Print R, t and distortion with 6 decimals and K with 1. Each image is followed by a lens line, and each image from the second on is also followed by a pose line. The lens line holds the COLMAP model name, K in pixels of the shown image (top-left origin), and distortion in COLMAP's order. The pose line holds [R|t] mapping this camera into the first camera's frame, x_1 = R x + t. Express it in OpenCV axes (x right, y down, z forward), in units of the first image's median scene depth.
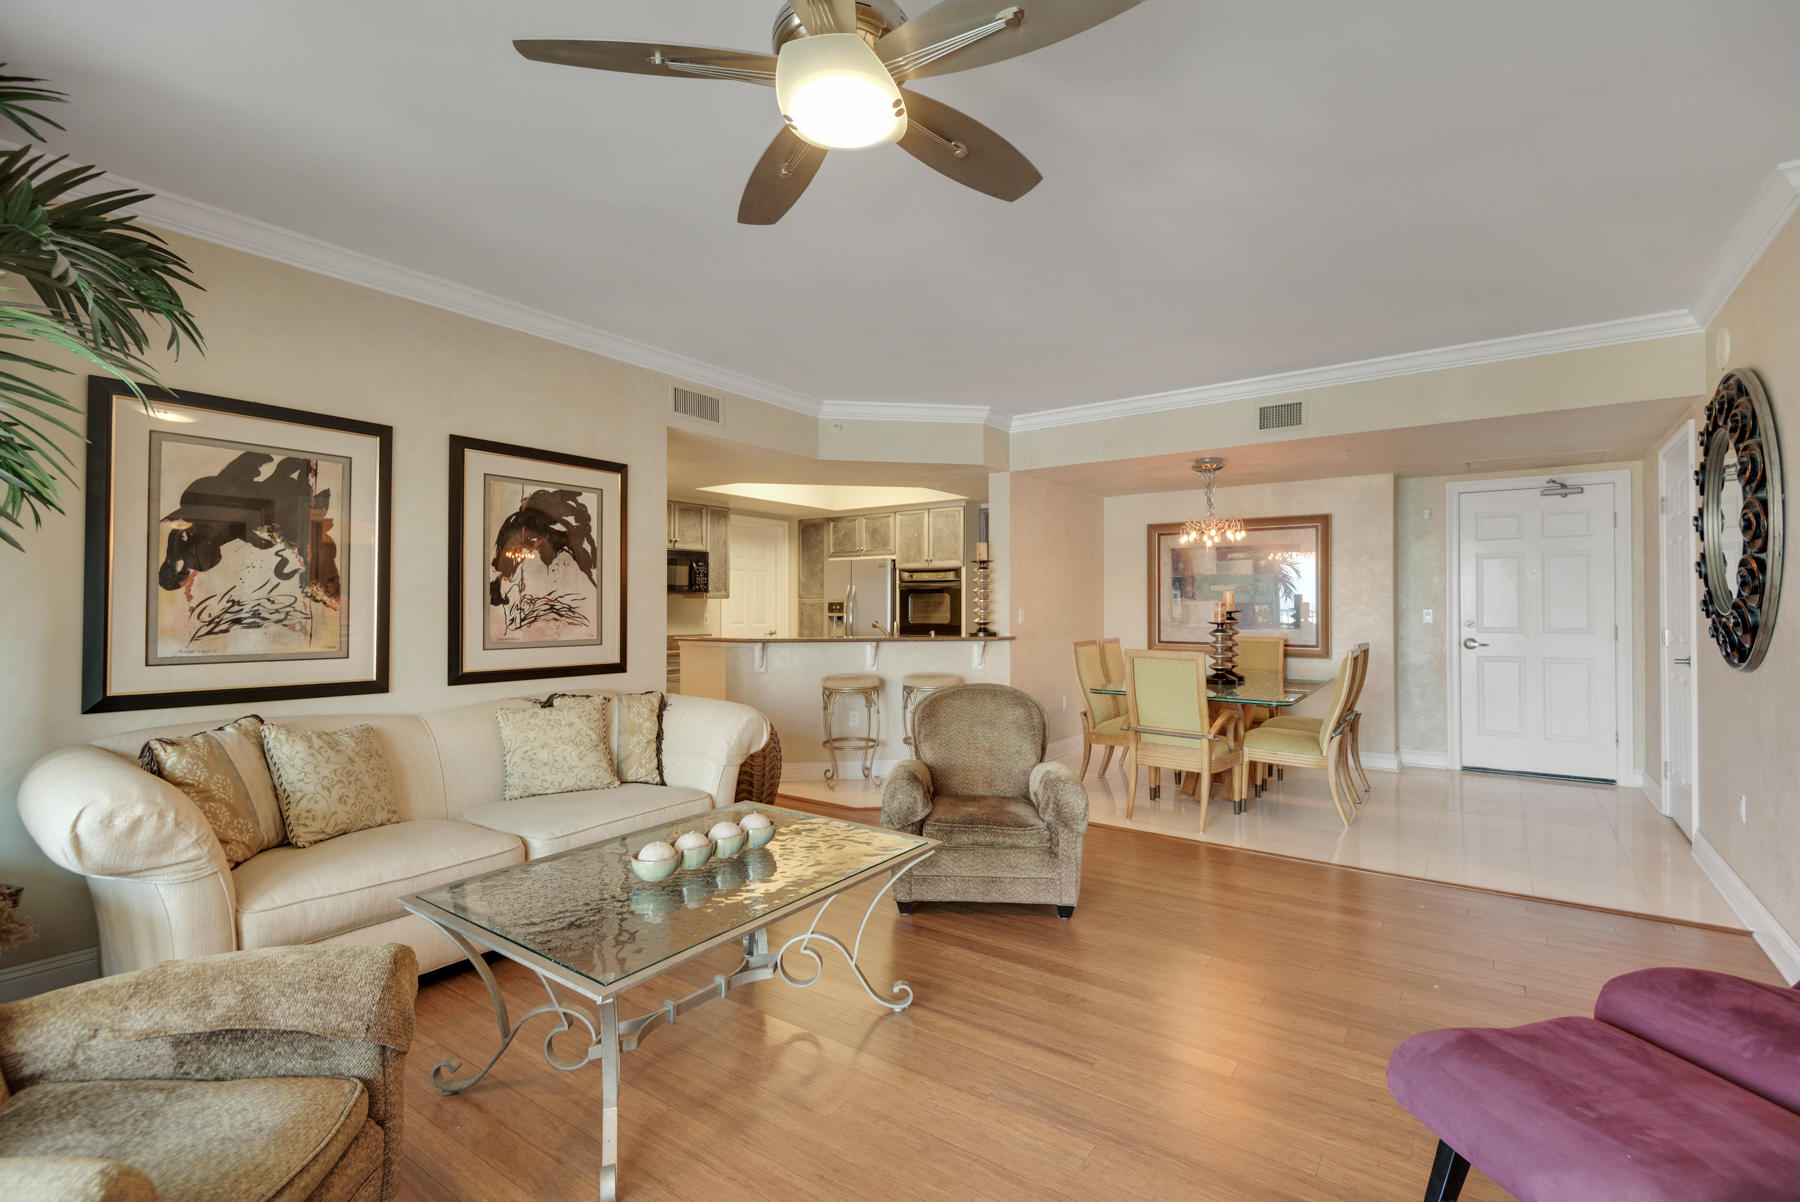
lens RADIAL K [[819.1, 0, 894.8], [0, 819.1, 599.9], [0, 0, 1]] dist [0.035524, -0.022607]
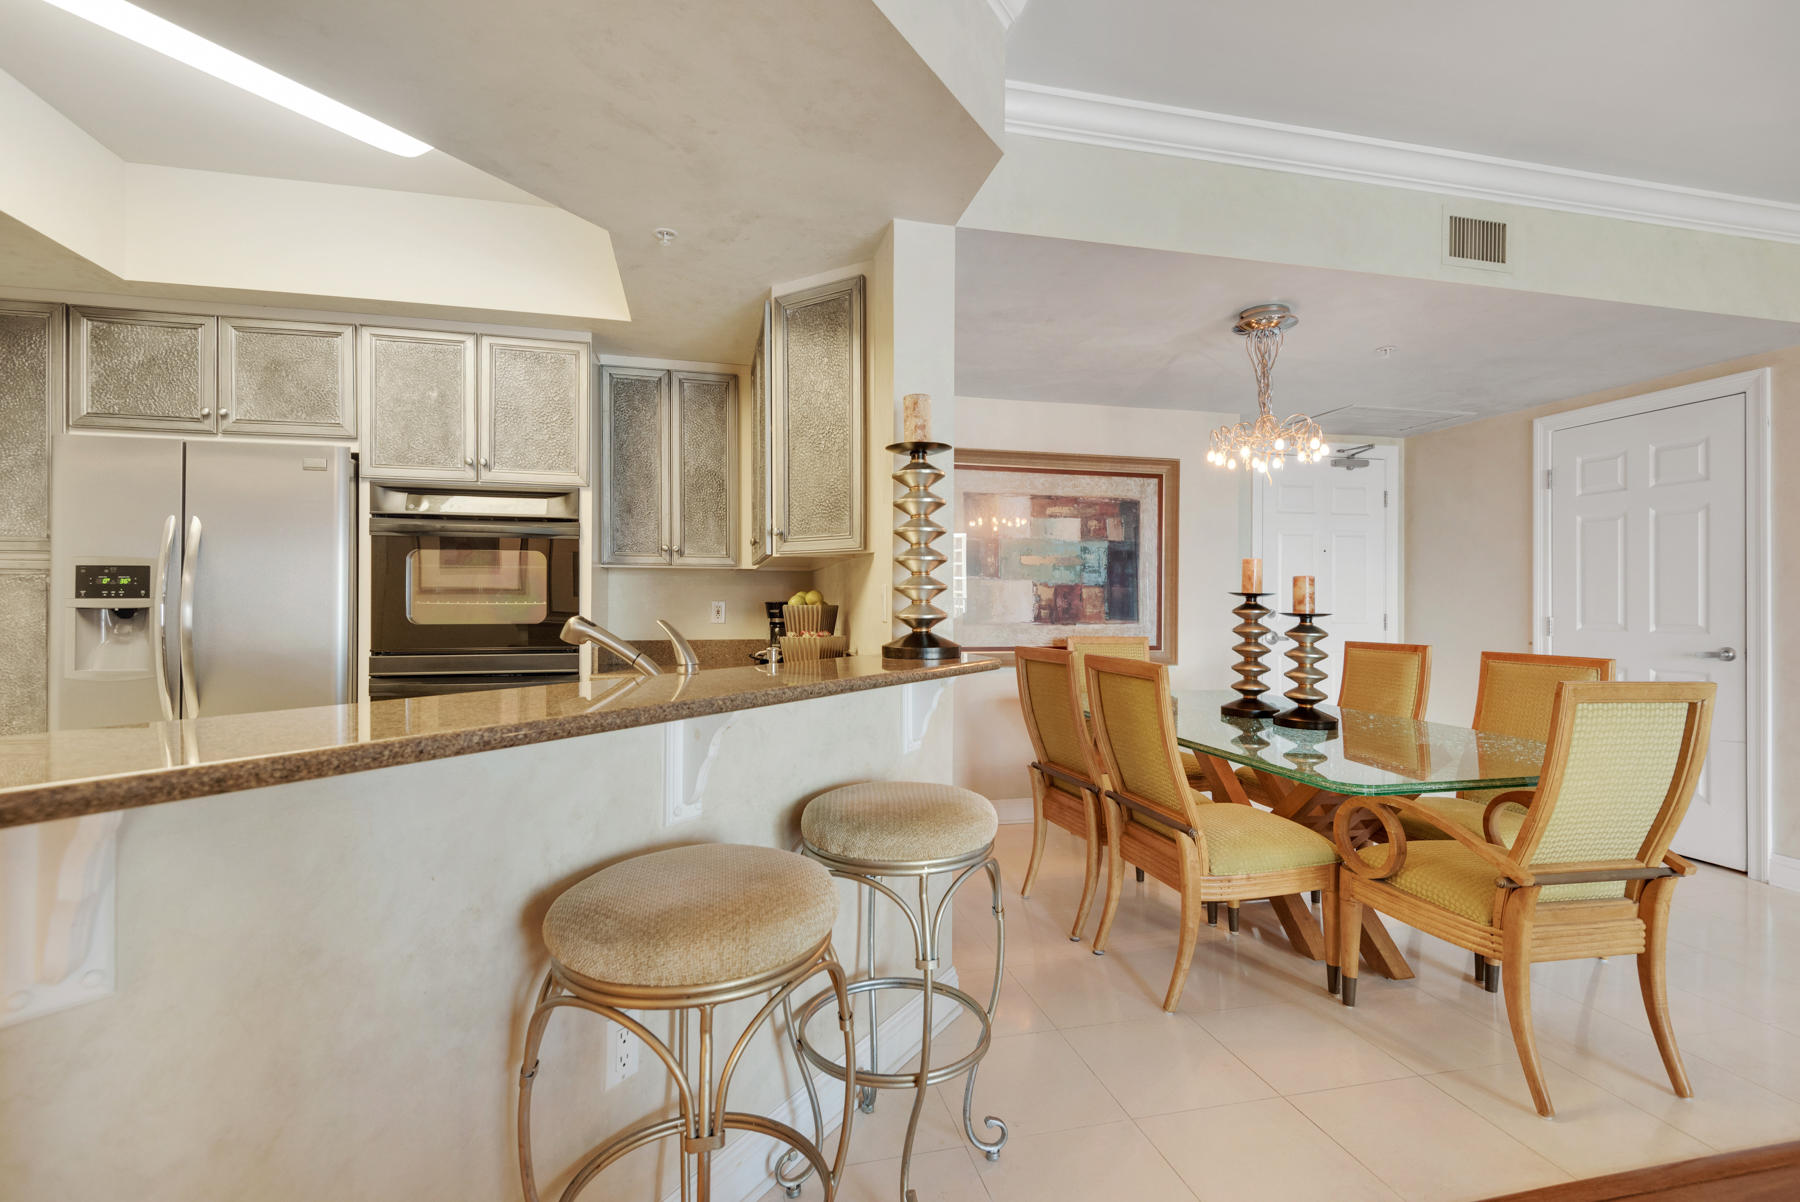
lens RADIAL K [[819.1, 0, 894.8], [0, 819.1, 599.9], [0, 0, 1]] dist [0.035524, -0.022607]
pose [[0.644673, 0.006289, 0.764433, -0.129744], [-0.009817, 0.999952, 0.000052, 0.014355], [-0.764395, -0.007538, 0.644704, 0.578723]]
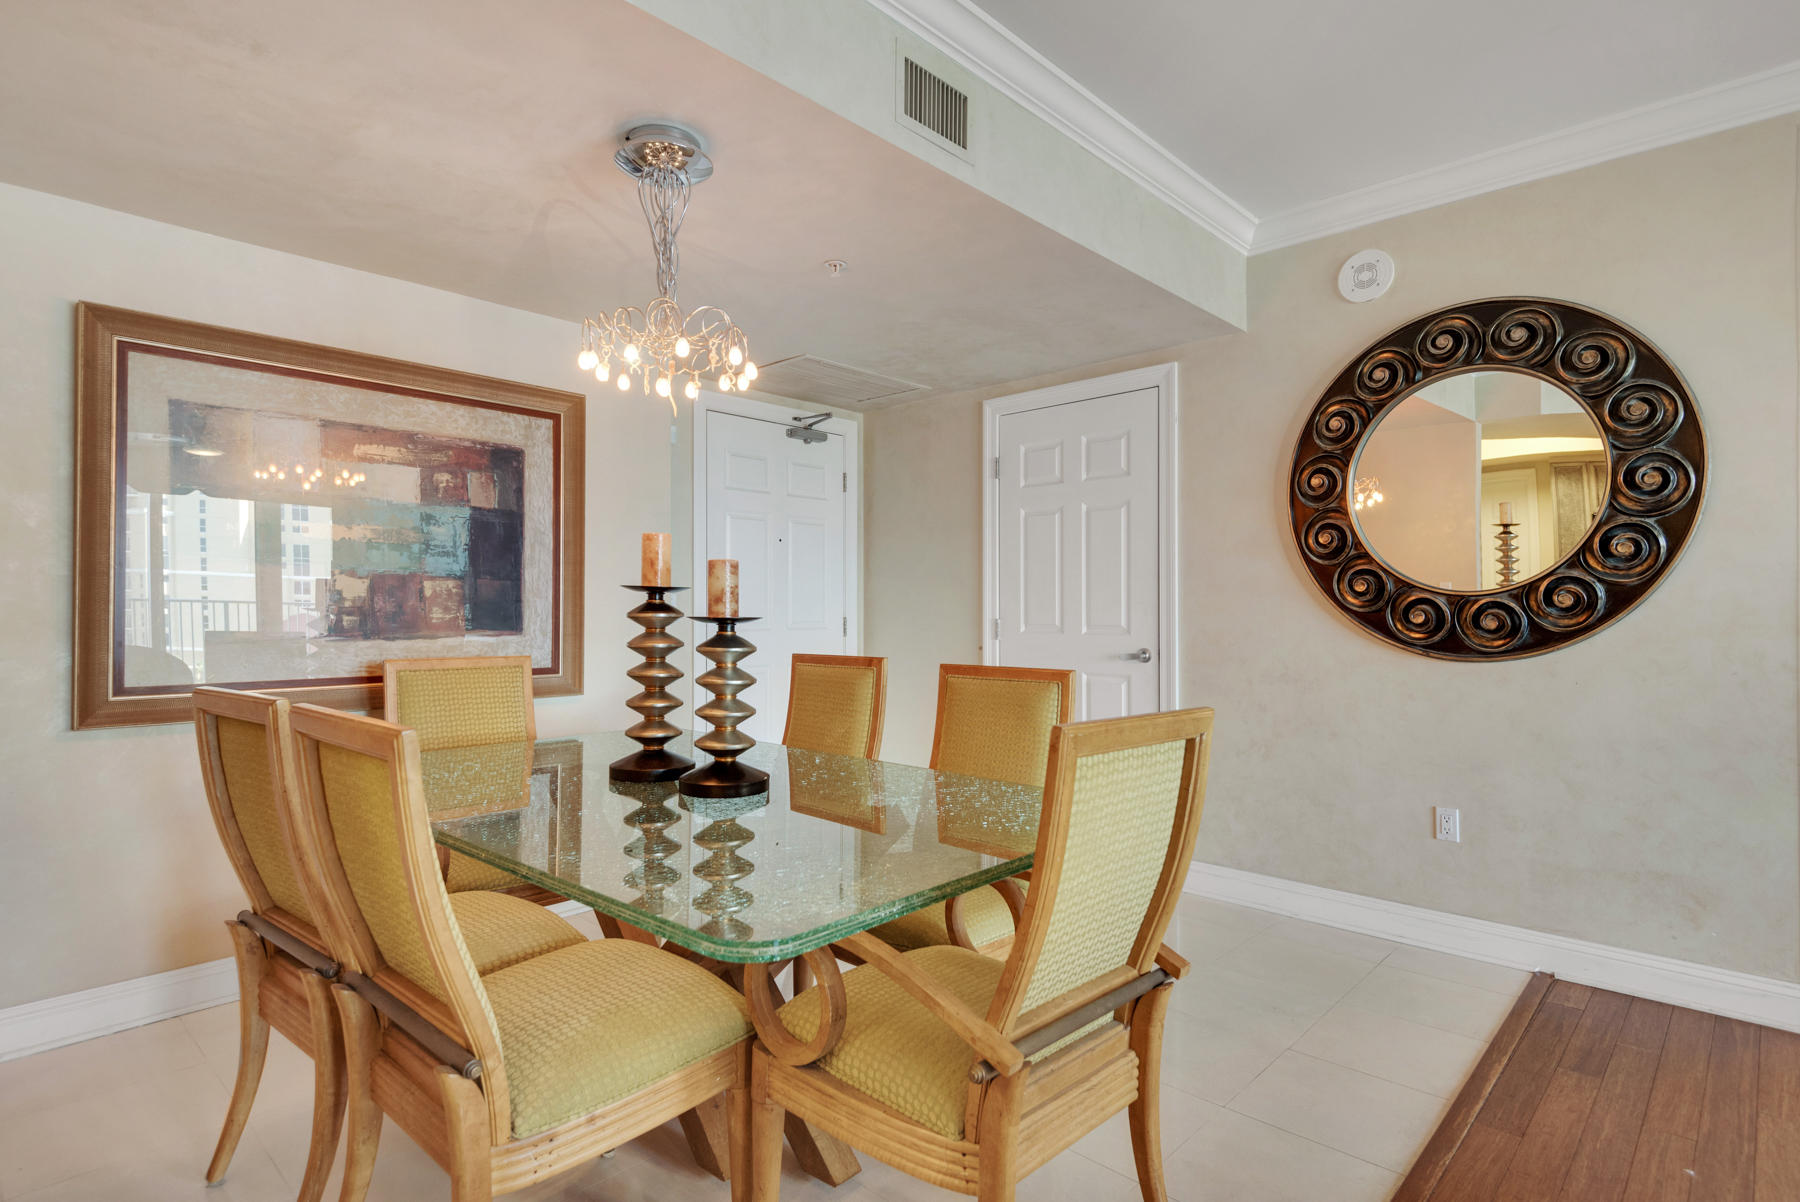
lens RADIAL K [[918.1, 0, 906.0], [0, 918.1, 607.4], [0, 0, 1]] dist [0.000880, -0.006814]
pose [[0.111765, 0.002824, 0.993731, 0.010942], [-0.007273, 0.999972, -0.002024, 0.015914], [-0.993708, -0.007001, 0.111783, 0.594048]]
